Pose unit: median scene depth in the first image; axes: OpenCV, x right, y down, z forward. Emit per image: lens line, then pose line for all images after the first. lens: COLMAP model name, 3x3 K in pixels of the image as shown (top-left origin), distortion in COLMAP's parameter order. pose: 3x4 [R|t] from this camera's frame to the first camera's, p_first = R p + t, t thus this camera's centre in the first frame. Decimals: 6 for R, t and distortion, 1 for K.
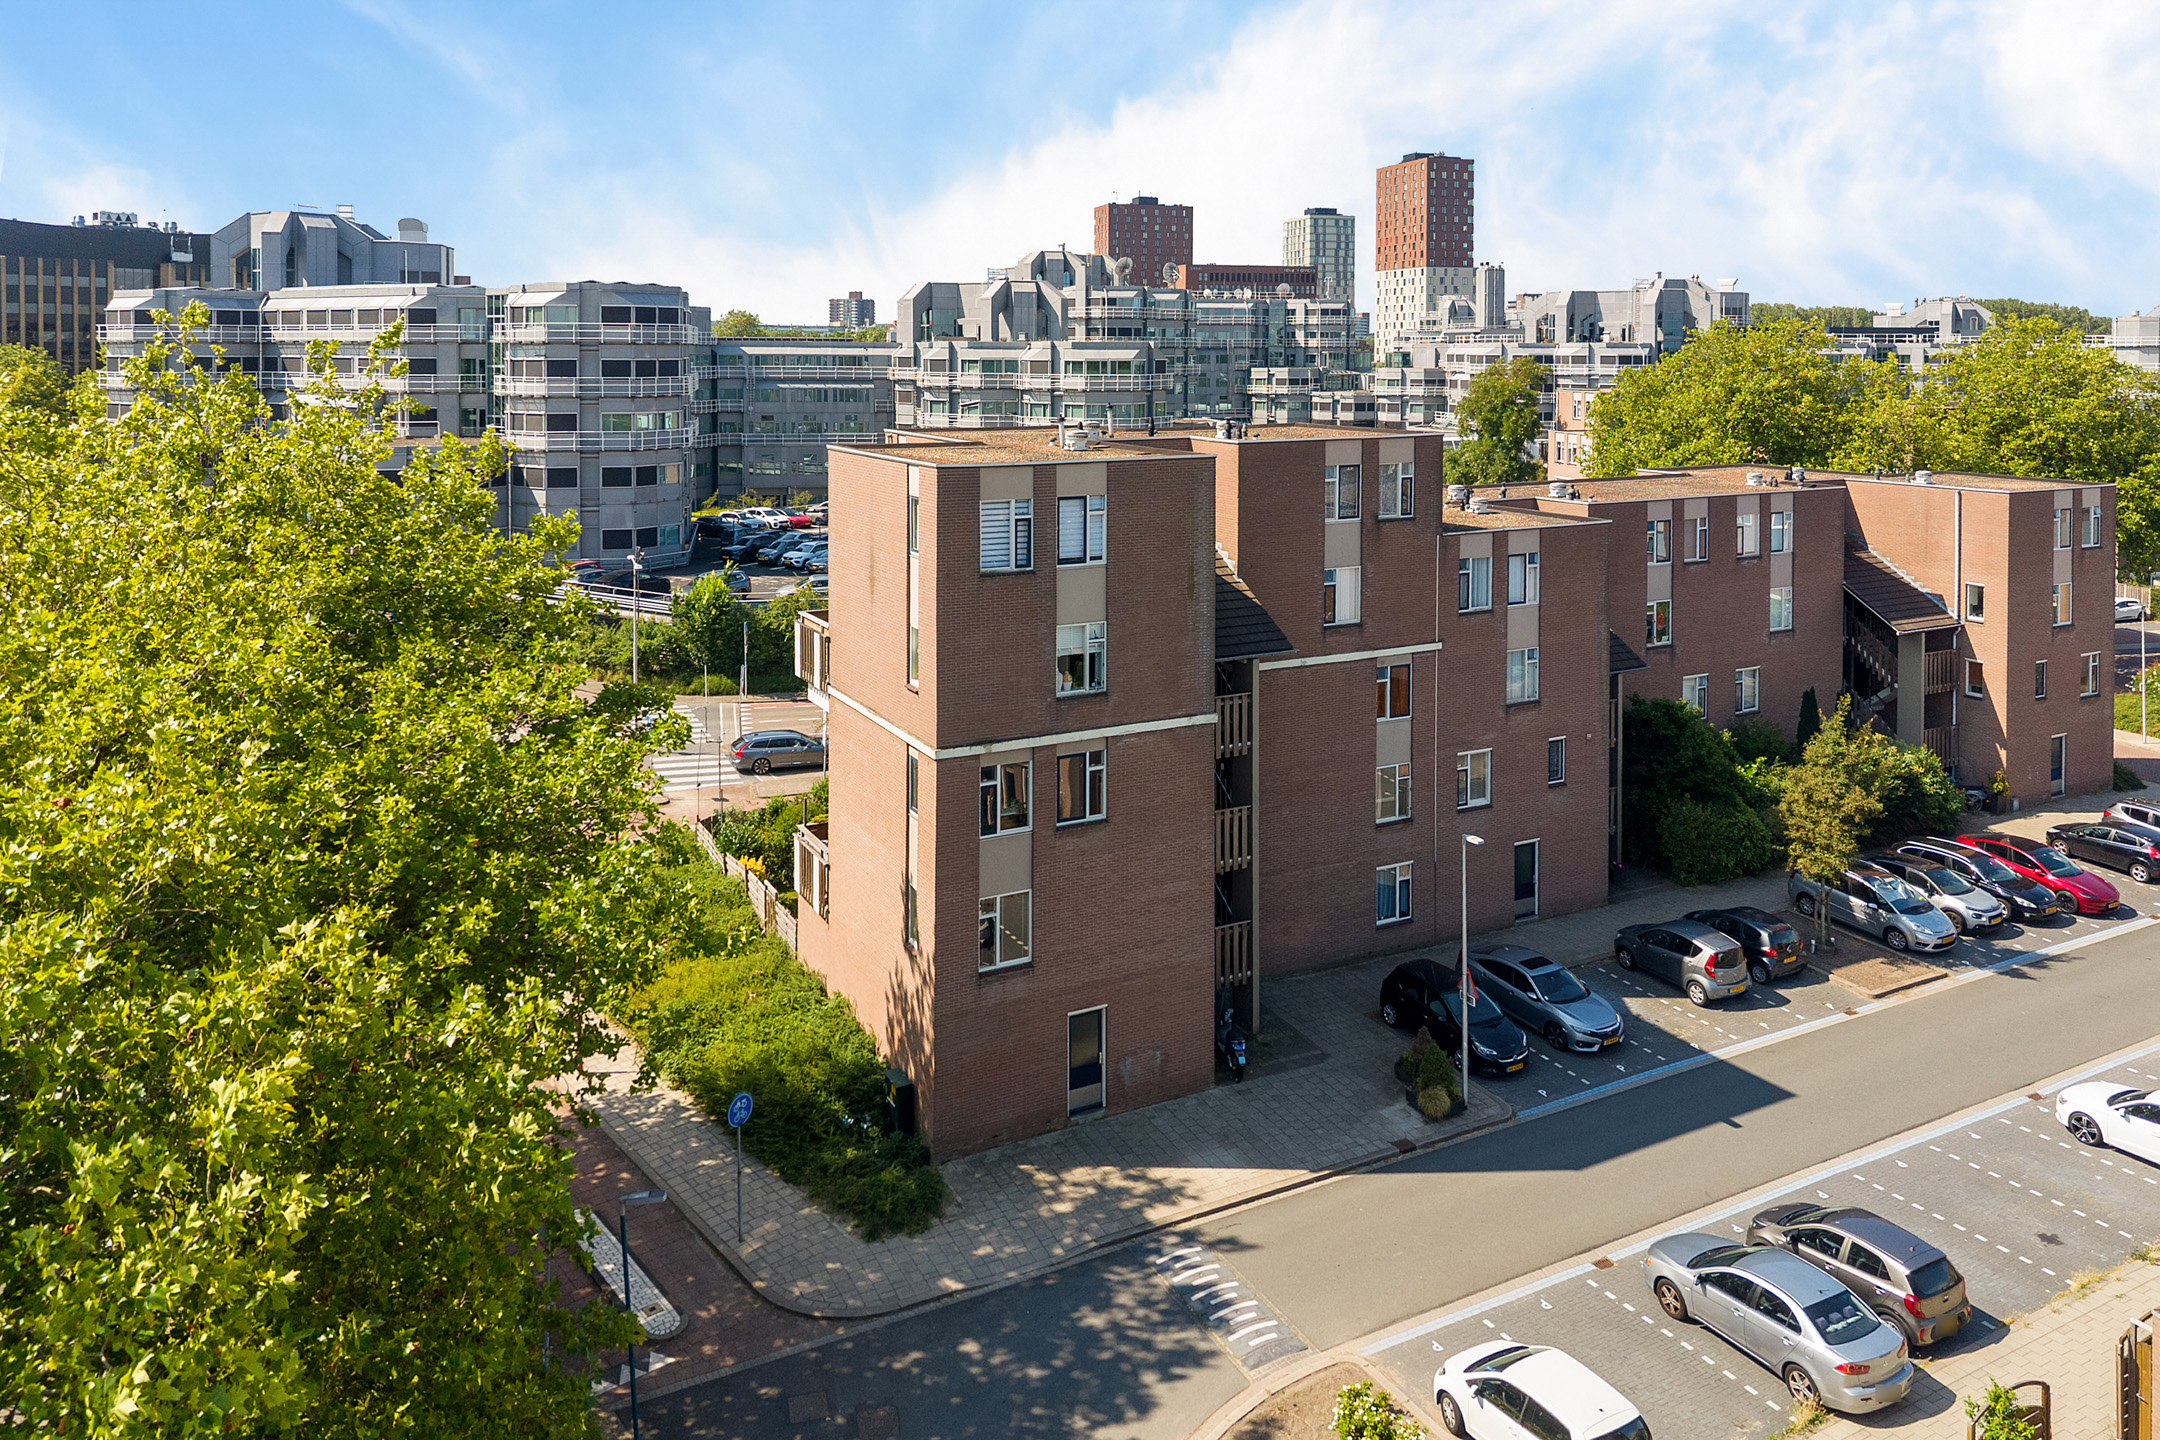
lens RADIAL K [[1498.2, 0, 1076.2], [0, 1498.2, 377.0], [0, 0, 1]] dist [0.004328, 0.020594]
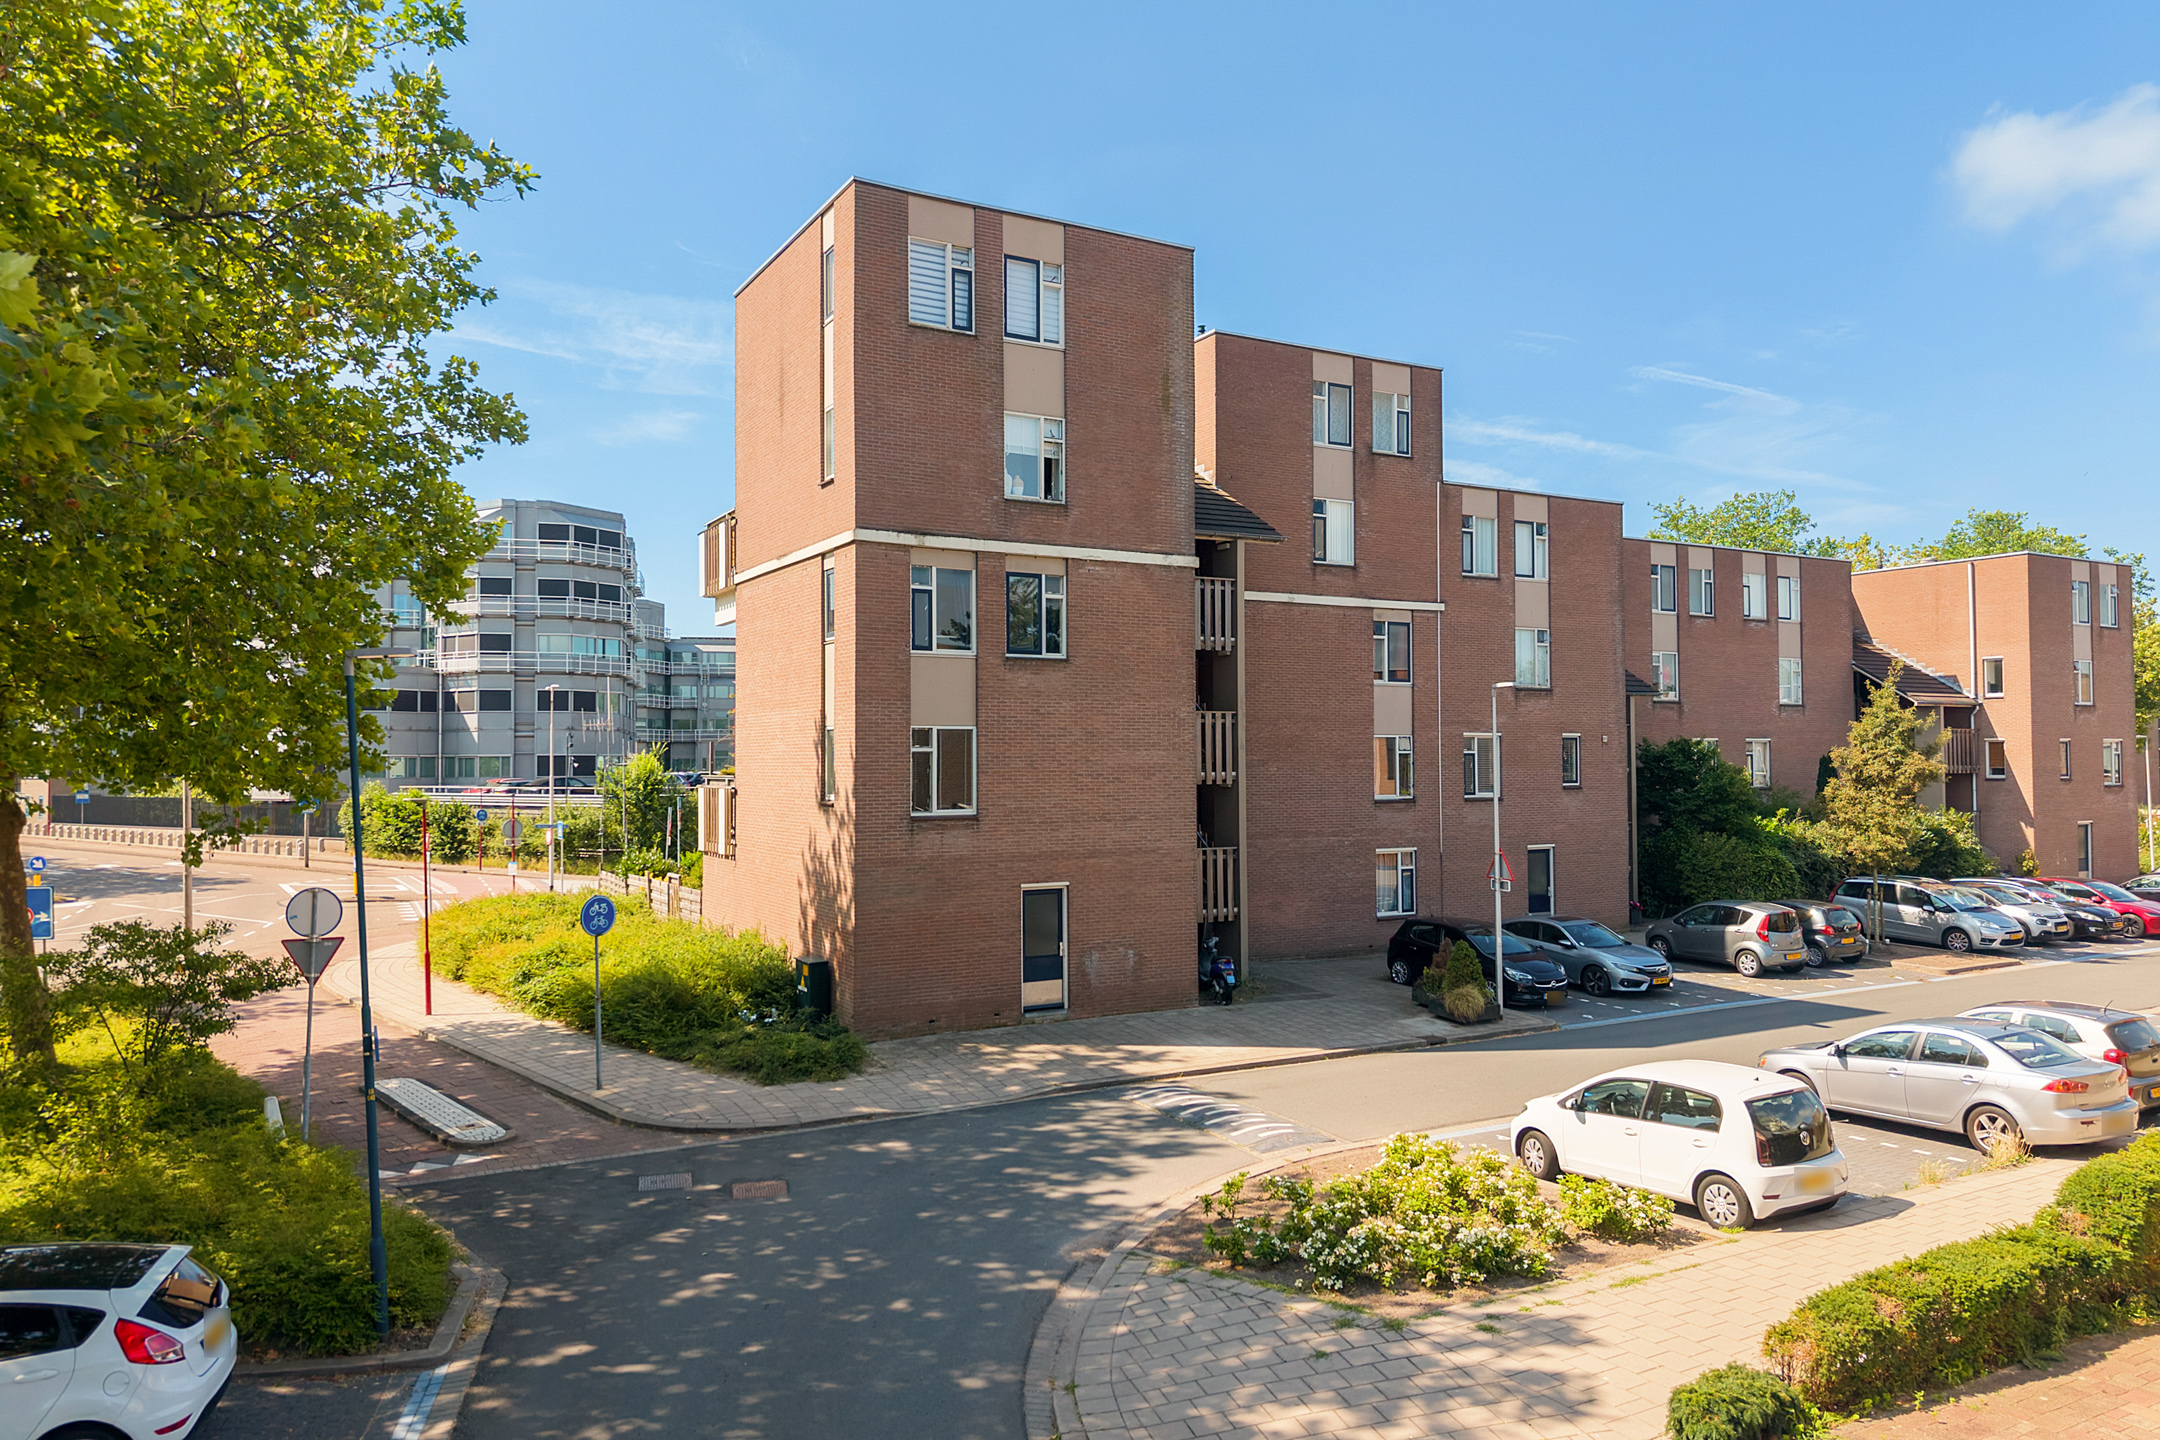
lens RADIAL K [[1434.4, 0, 1080.0], [0, 1434.4, 720.0], [0, 0, 1]] dist [0.019385, 0.001357]
pose [[0.999458, -0.005800, 0.032419, 0.001596], [0.007150, 0.999106, -0.041656, 0.324530], [-0.032148, 0.041865, 0.998606, 0.190208]]
